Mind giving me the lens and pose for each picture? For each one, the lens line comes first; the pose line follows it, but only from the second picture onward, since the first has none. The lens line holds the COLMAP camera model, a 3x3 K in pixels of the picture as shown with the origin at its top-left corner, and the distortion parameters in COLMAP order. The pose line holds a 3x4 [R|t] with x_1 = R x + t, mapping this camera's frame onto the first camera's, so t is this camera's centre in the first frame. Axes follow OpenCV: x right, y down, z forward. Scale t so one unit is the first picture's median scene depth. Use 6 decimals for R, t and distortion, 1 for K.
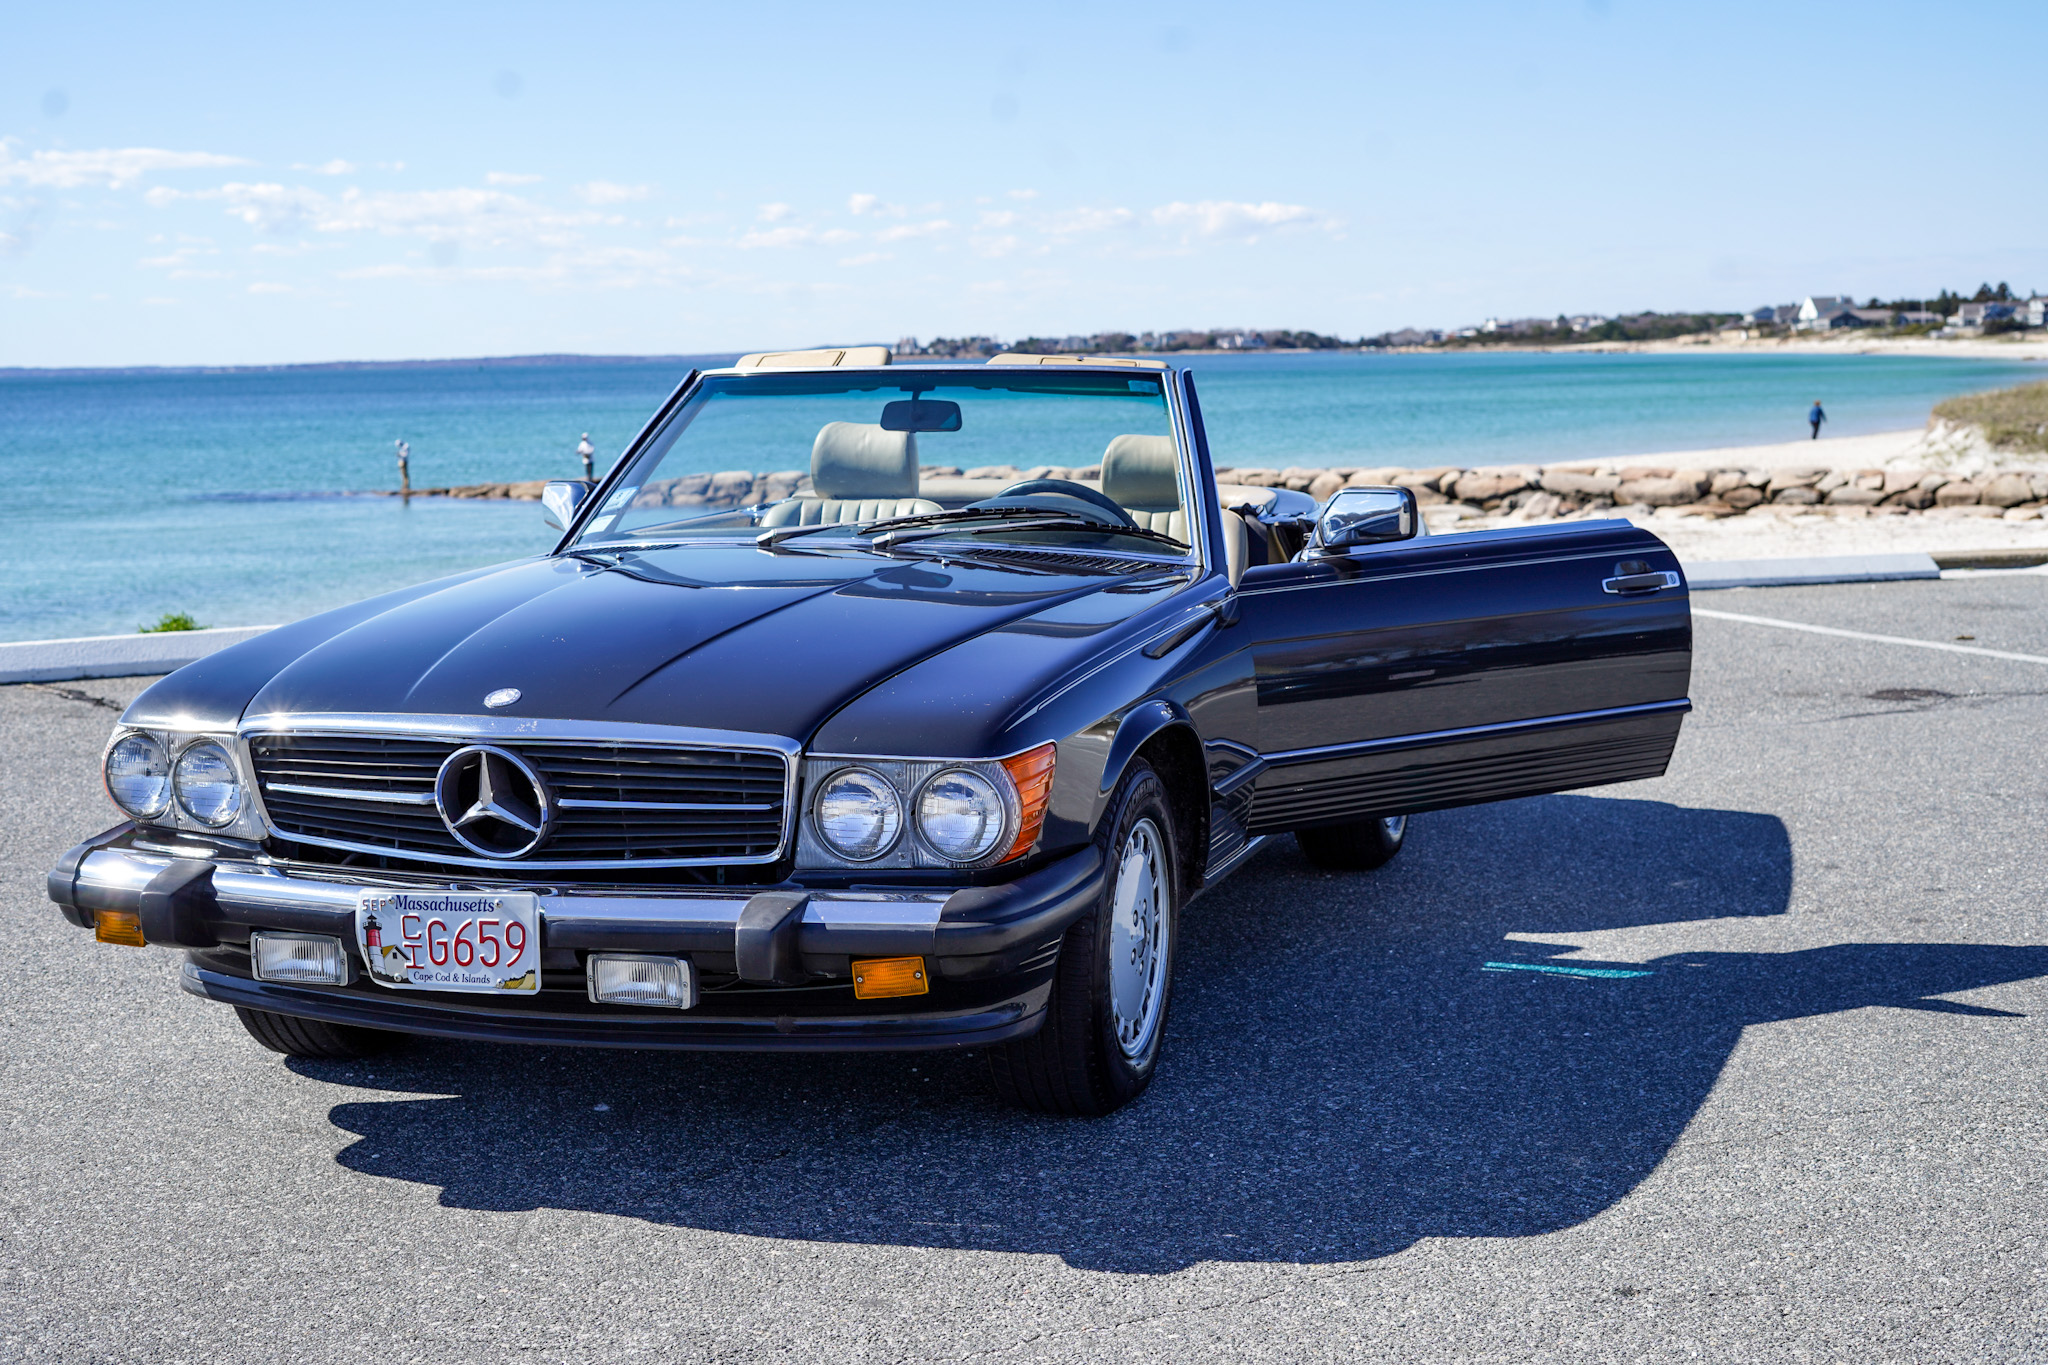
lens RADIAL K [[2996.2, 0, 1024.0], [0, 2996.2, 682.5], [0, 0, 1]] dist [-0.048740, 0.197510]
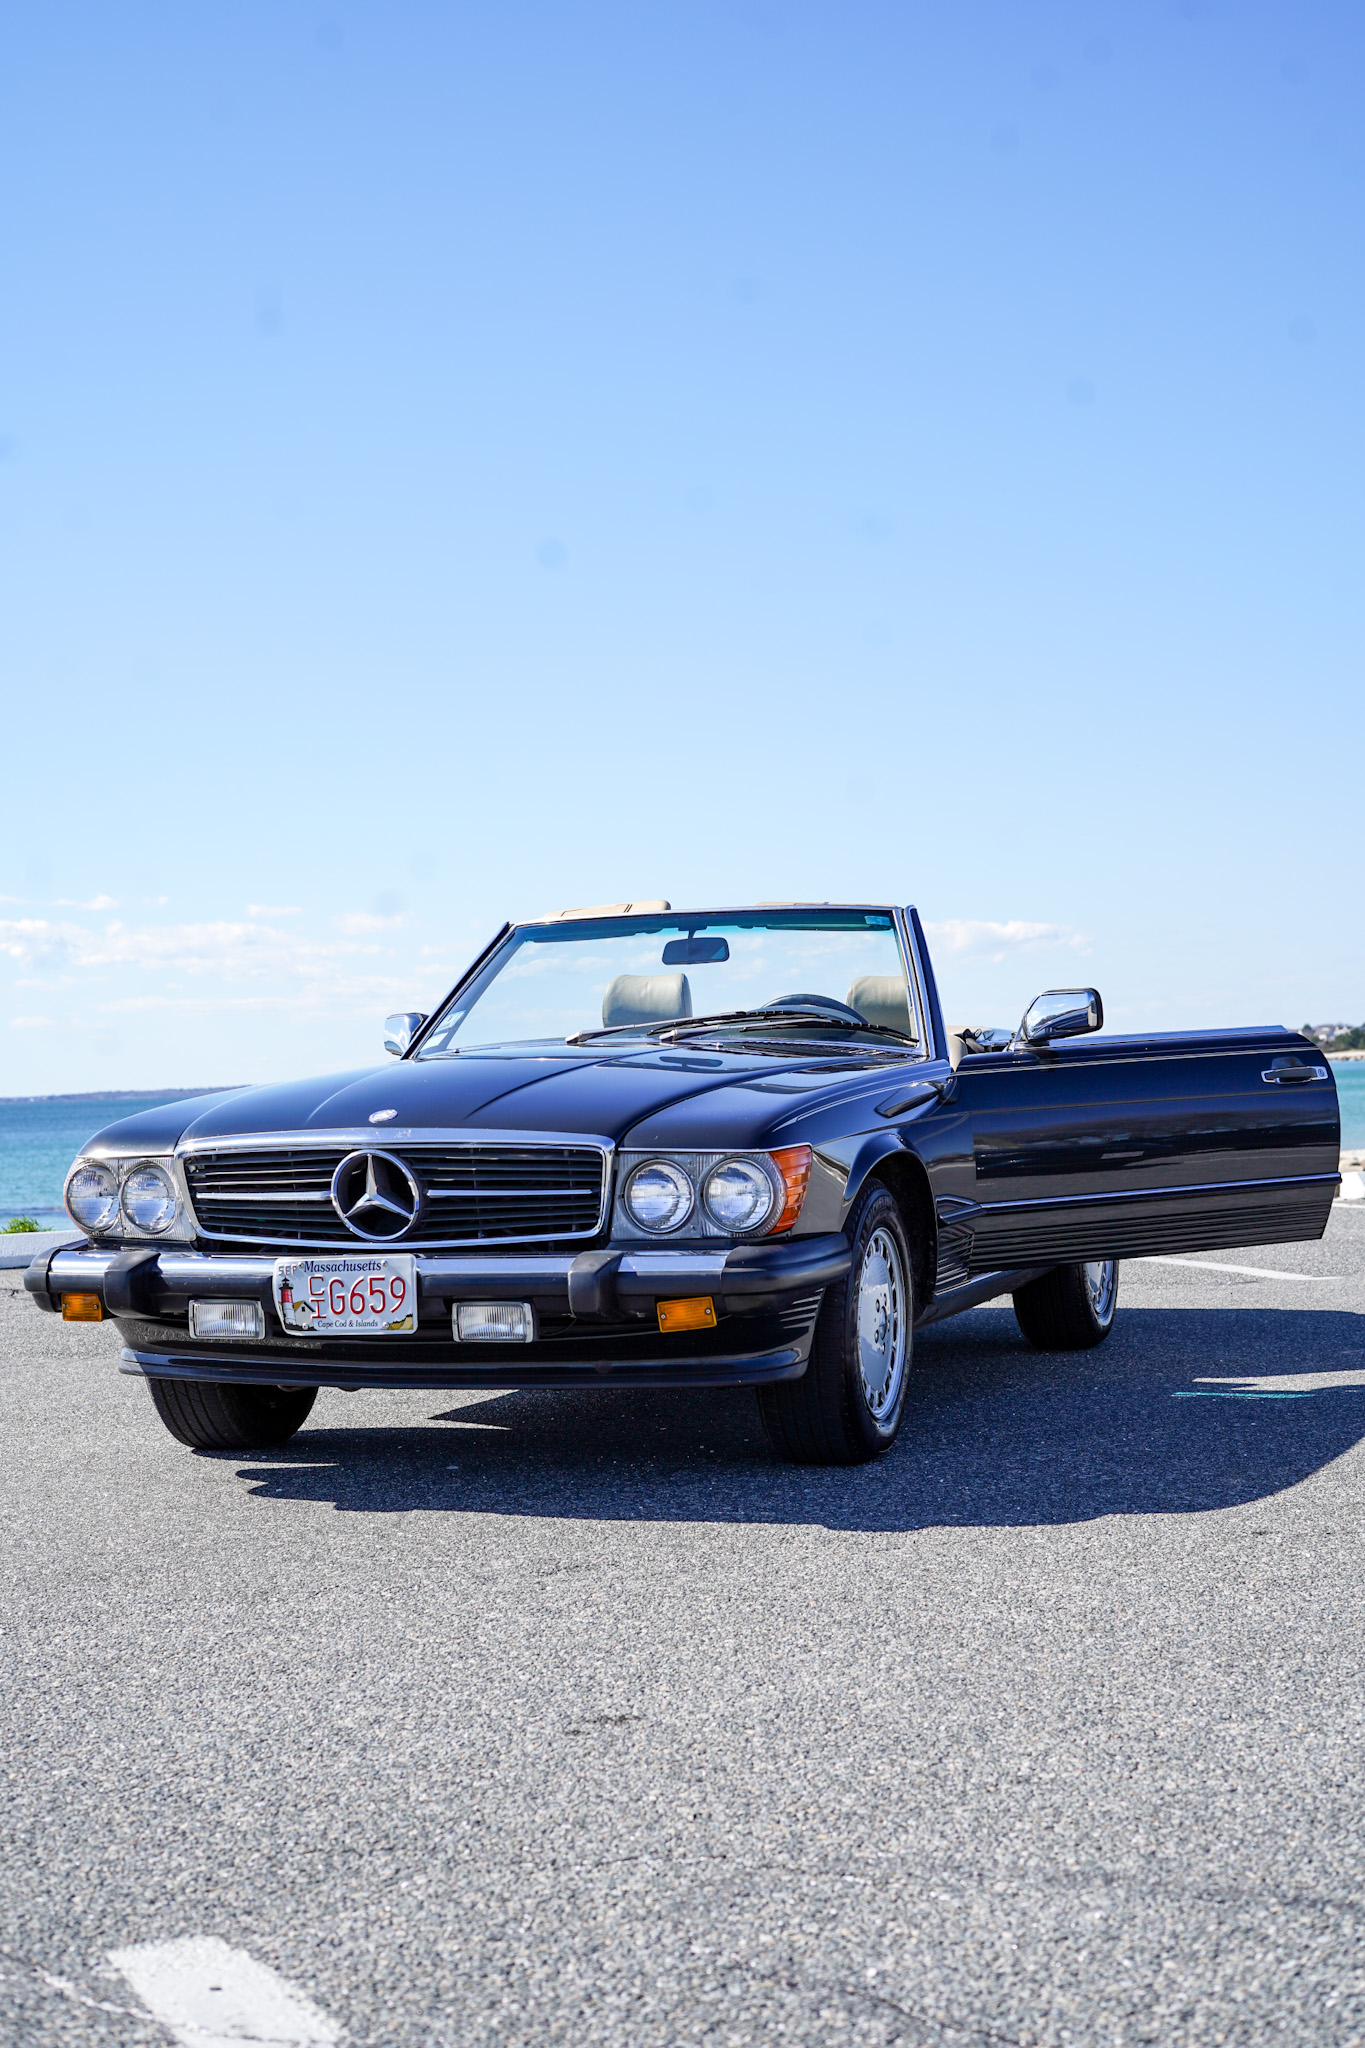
lens RADIAL K [[2996.2, 0, 682.5], [0, 2996.2, 1024.0], [0, 0, 1]] dist [-0.048740, 0.197510]
pose [[0.999349, -0.019229, -0.030524, -0.004268], [0.015202, 0.991778, -0.127065, 0.130734], [0.032716, 0.126518, 0.991425, -0.283230]]
